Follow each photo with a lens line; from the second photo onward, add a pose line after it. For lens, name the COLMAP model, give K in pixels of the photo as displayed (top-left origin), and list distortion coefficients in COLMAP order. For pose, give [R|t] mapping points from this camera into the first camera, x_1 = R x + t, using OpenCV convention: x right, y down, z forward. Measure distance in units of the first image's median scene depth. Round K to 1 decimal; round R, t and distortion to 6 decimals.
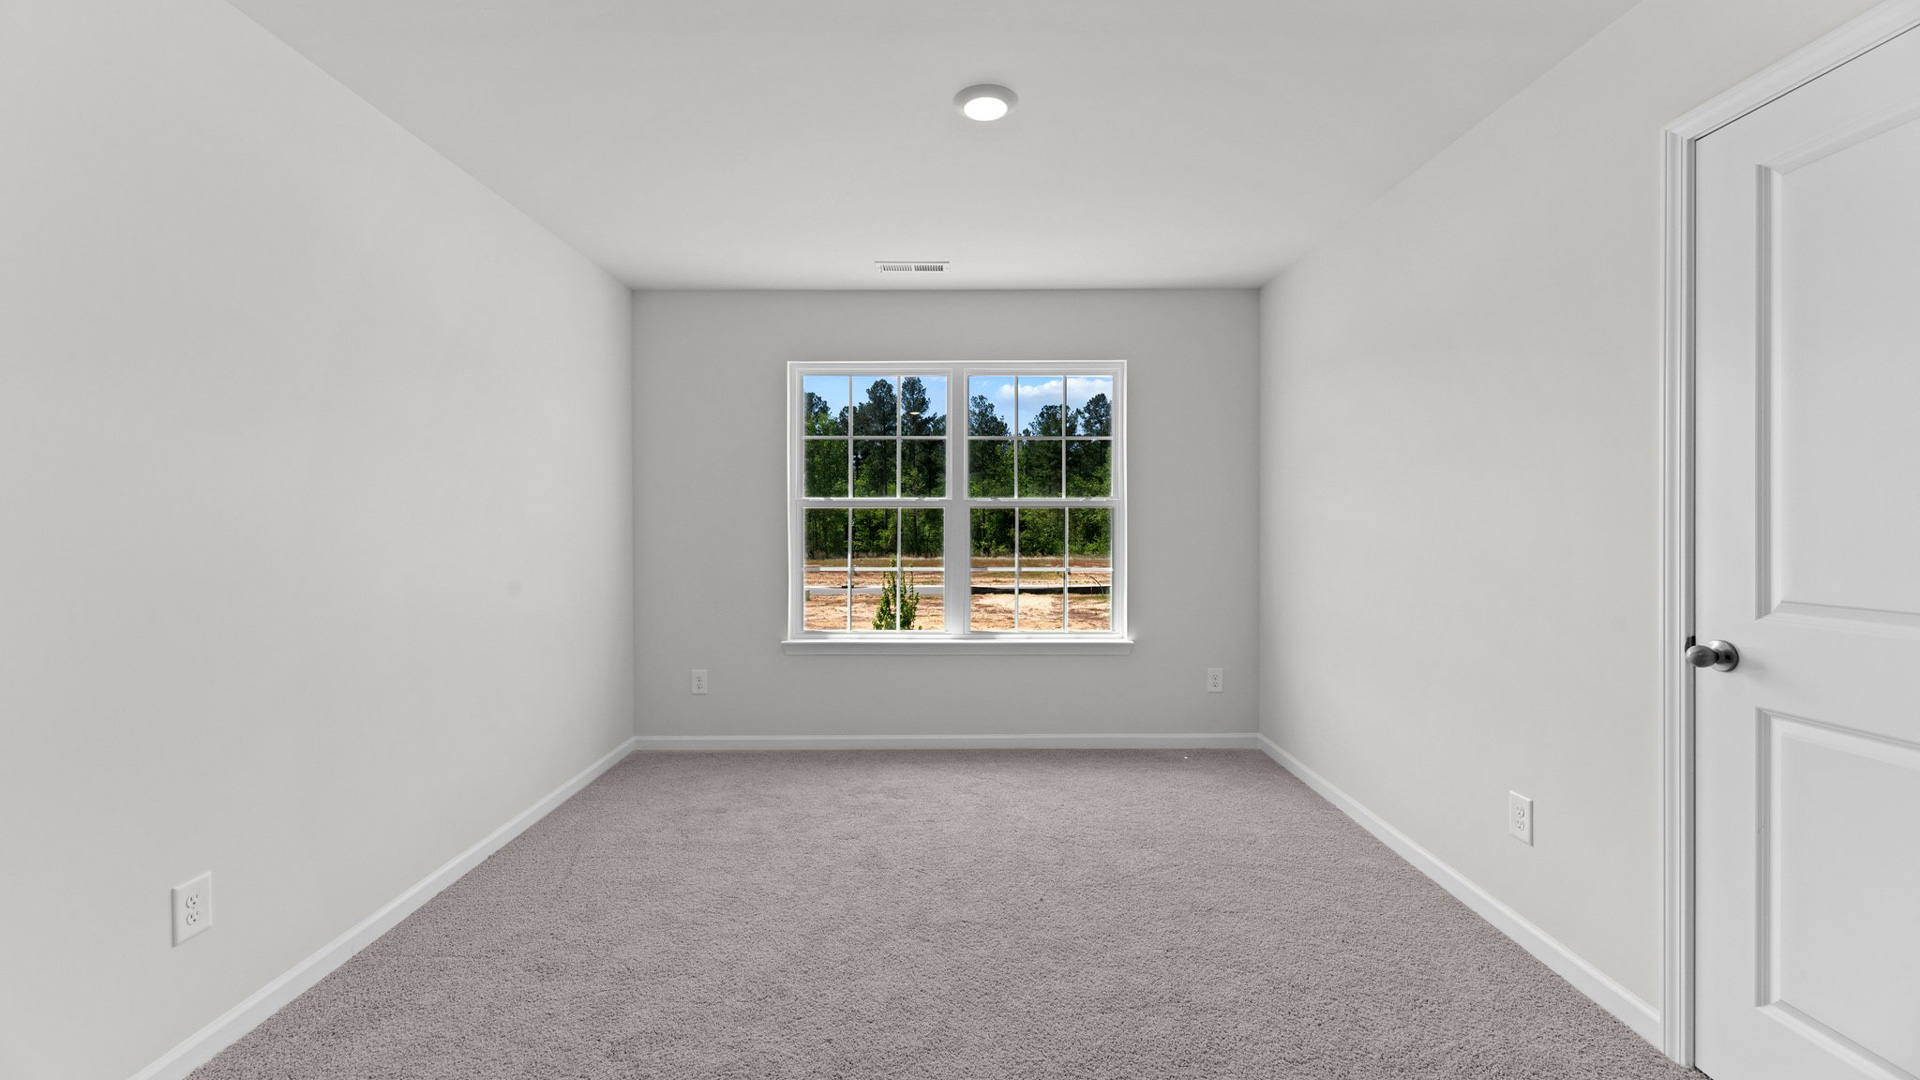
lens RADIAL K [[774.3, 0, 951.9], [0, 774.3, 542.2], [0, 0, 1]] dist [-0.003852, -0.001523]
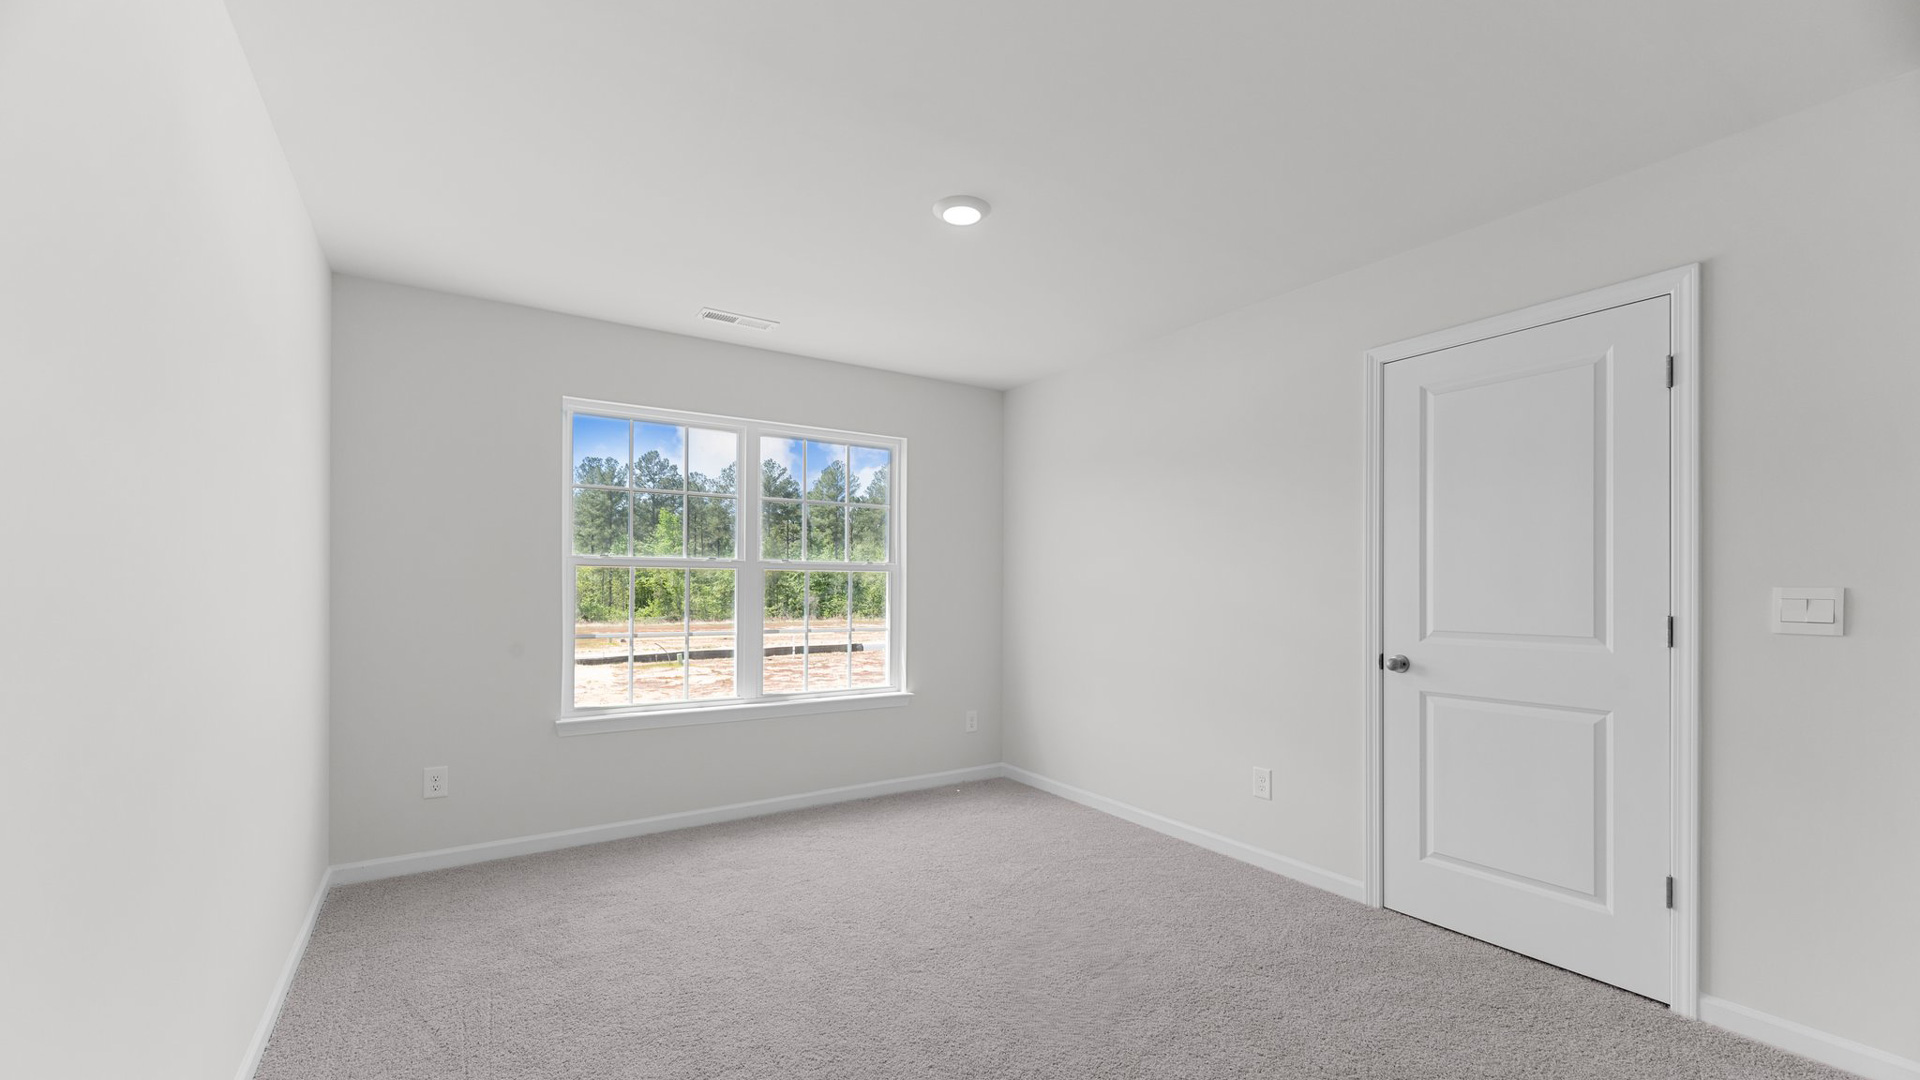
lens RADIAL K [[774.3, 0, 964.1], [0, 774.3, 603.0], [0, 0, 1]] dist [-0.003852, -0.001523]
pose [[0.831454, -0.005233, 0.555570, -0.338561], [0.007718, 0.999968, -0.002133, 0.002897], [-0.555541, 0.006061, 0.831467, 0.040439]]
